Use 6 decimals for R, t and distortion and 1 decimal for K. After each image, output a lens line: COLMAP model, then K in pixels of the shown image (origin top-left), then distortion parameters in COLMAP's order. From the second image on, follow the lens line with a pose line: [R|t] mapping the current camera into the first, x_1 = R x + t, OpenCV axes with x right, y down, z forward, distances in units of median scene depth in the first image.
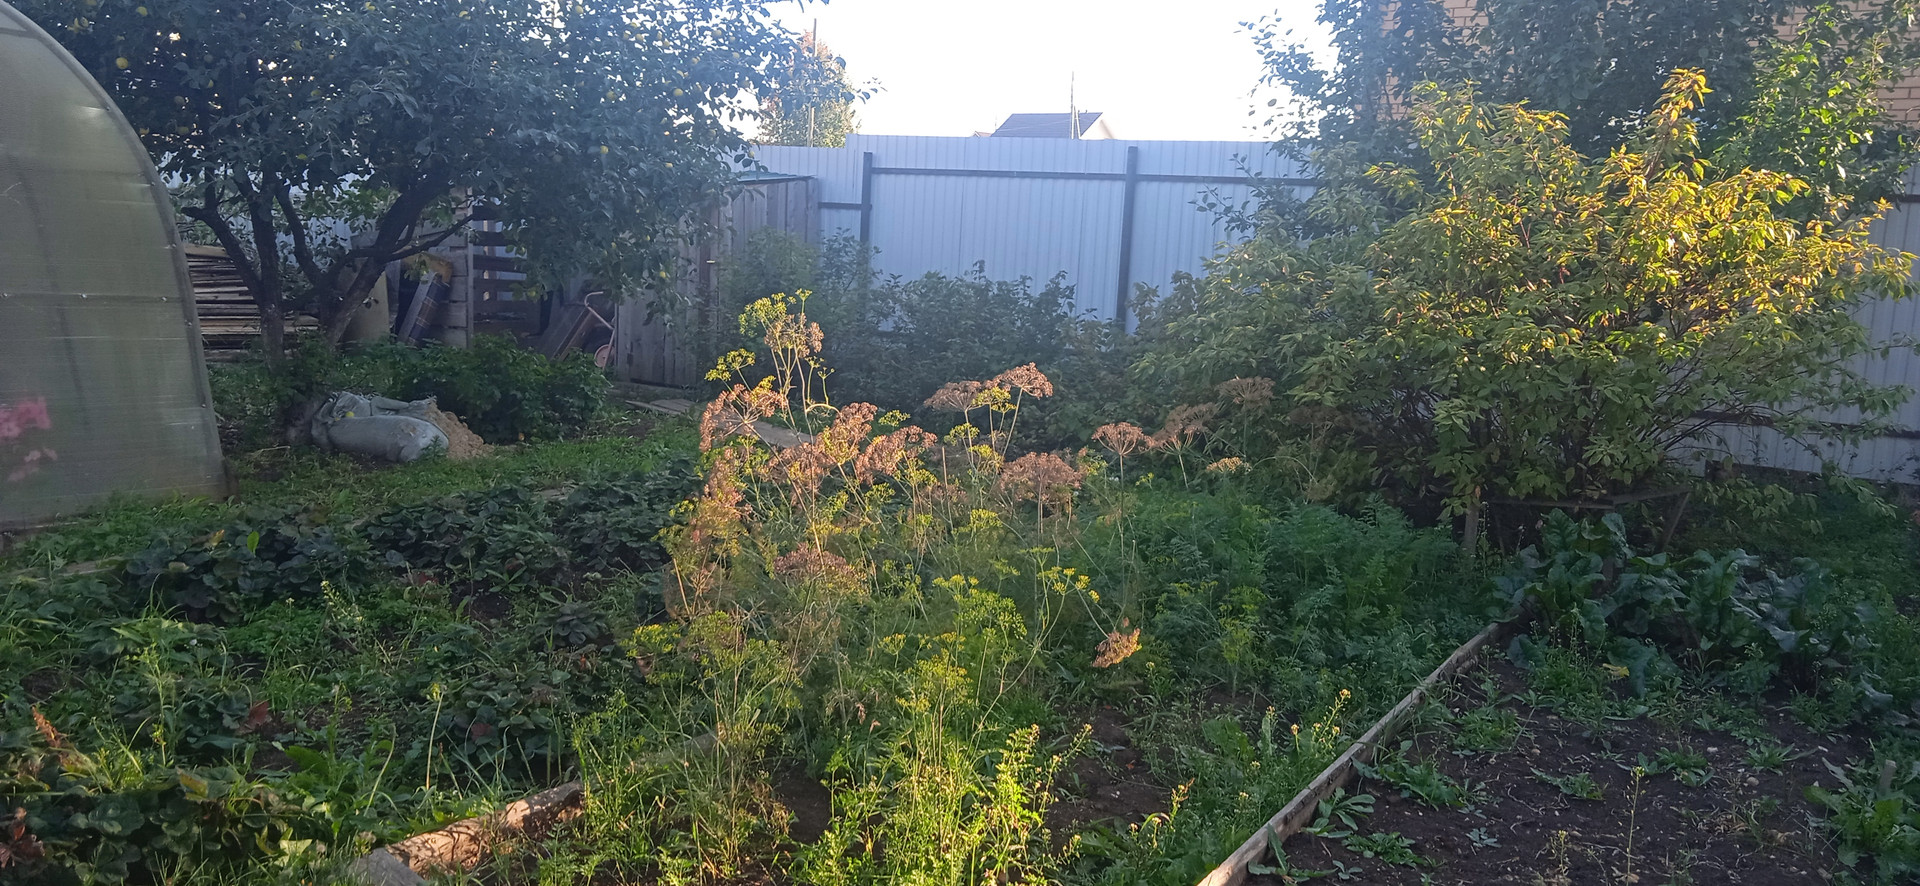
lens RADIAL K [[1554.3, 0, 950.3], [0, 1554.3, 461.1], [0, 0, 1]] dist [0.056919, -0.072263]
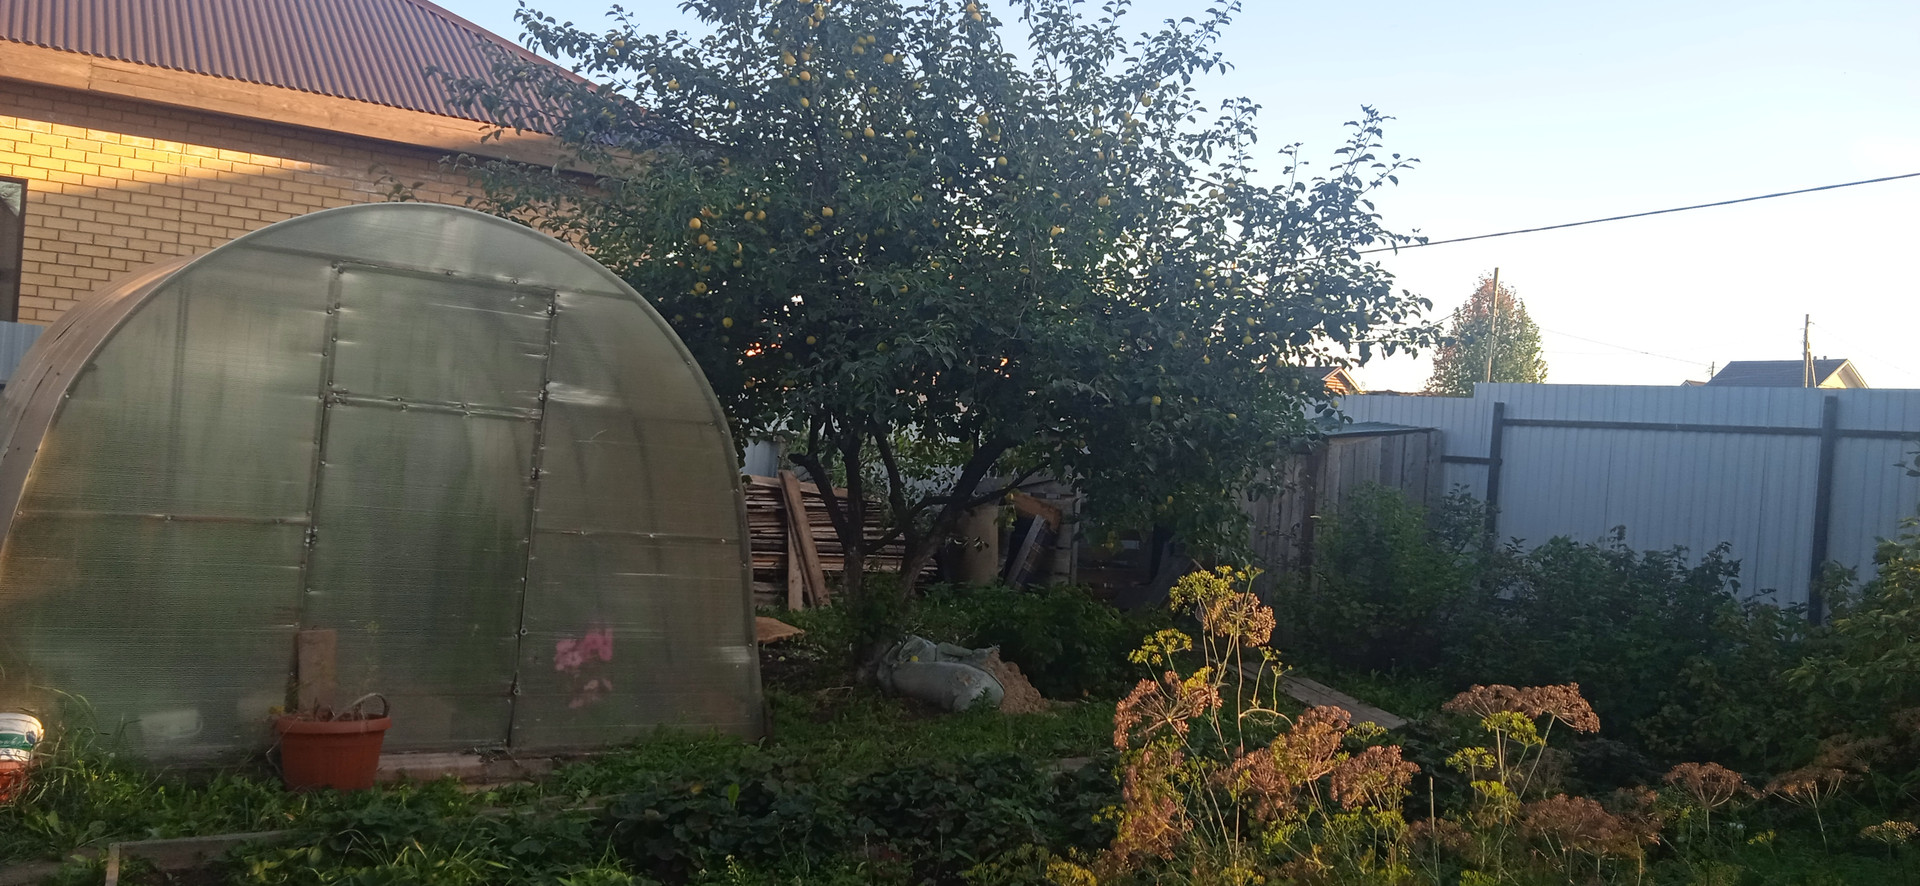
lens RADIAL K [[1554.3, 0, 950.3], [0, 1554.3, 461.1], [0, 0, 1]] dist [0.056919, -0.072263]
pose [[0.911539, 0.016840, -0.410868, 0.046191], [-0.081297, 0.986820, -0.139915, -0.017398], [0.403097, 0.160941, 0.900895, 0.088717]]
